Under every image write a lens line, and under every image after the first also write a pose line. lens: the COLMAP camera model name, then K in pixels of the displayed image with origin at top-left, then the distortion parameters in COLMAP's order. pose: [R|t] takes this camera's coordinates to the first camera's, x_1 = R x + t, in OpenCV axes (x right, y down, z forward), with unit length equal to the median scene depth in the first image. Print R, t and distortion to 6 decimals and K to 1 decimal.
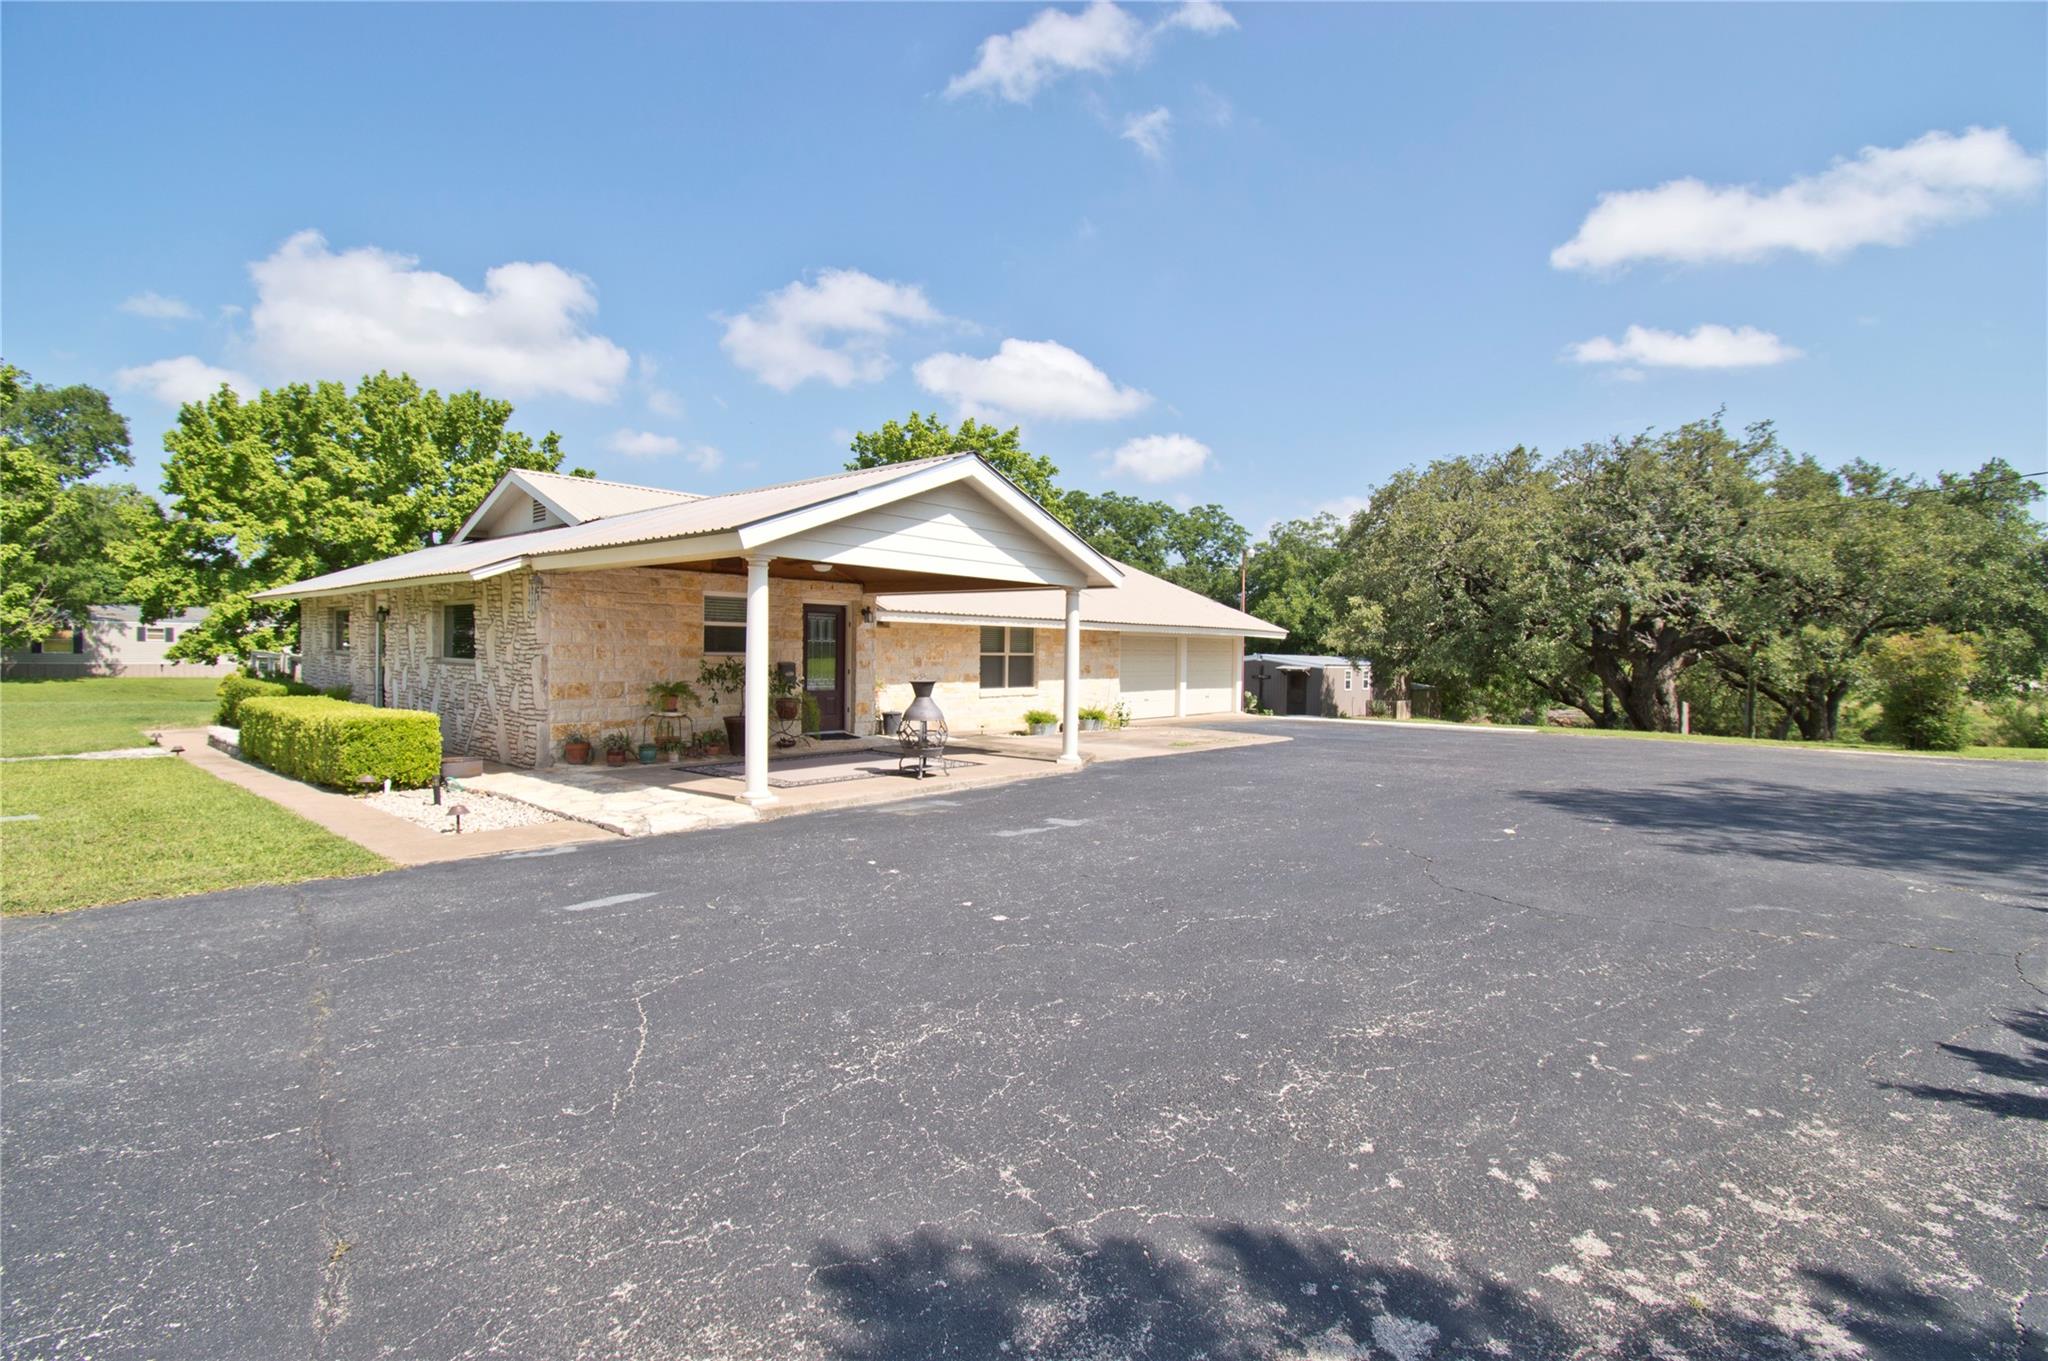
lens RADIAL K [[947.8, 0, 1028.3], [0, 947.8, 670.5], [0, 0, 1]] dist [0.025888, -0.030192]
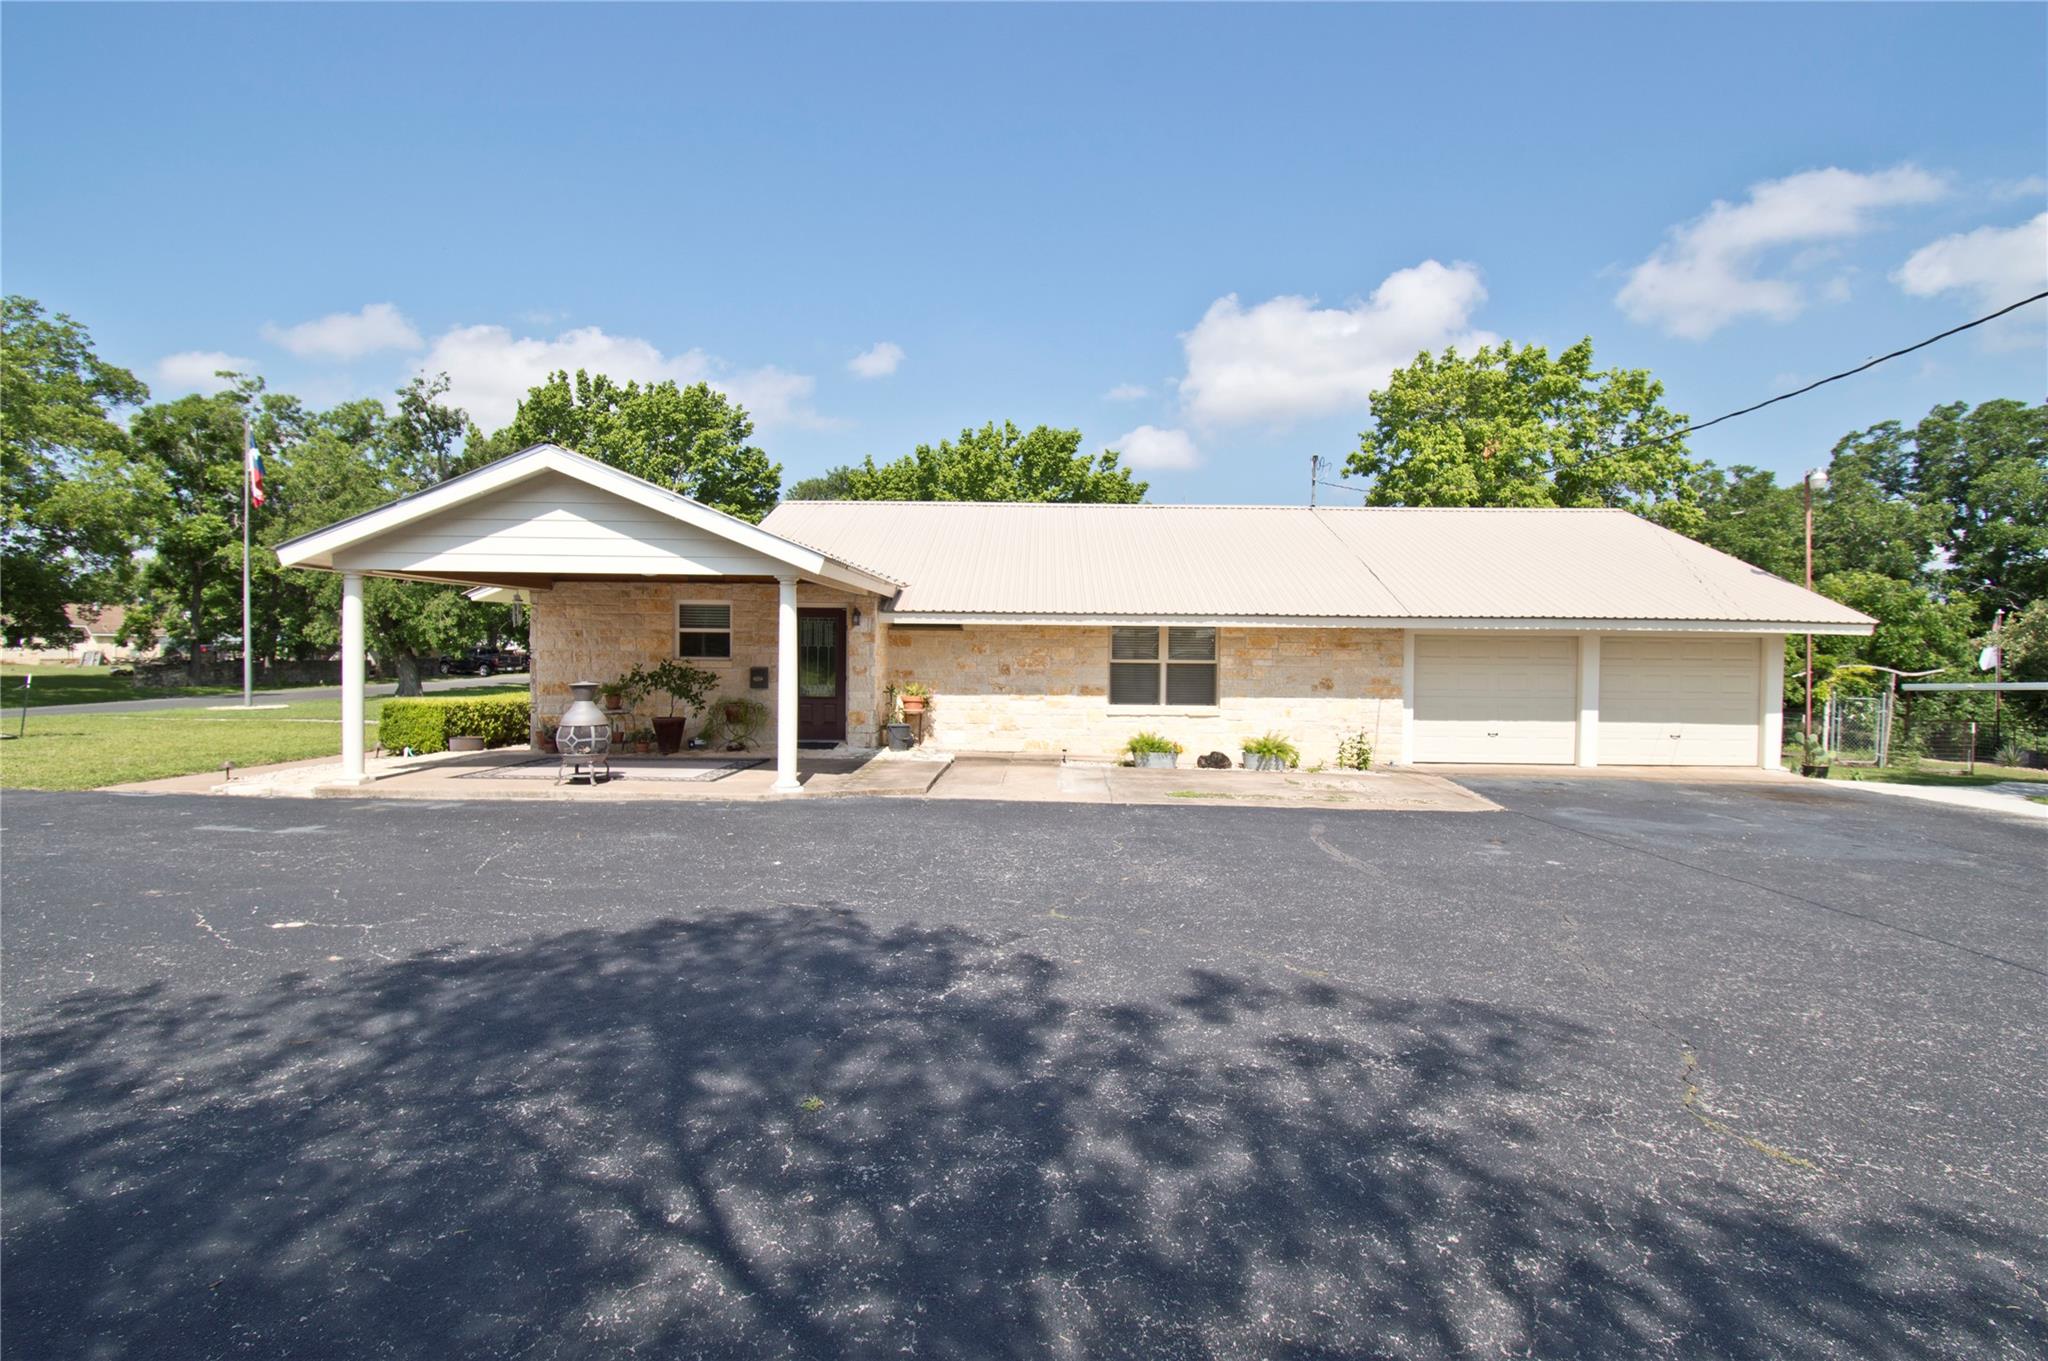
lens RADIAL K [[1004.5, 0, 1014.5], [0, 1004.5, 676.6], [0, 0, 1]] dist [-0.028314, -0.001212]
pose [[0.636734, 0.014812, -0.770941, 0.421127], [-0.018754, 0.999817, 0.003720, -0.004503], [0.770855, 0.012090, 0.636896, 0.310061]]
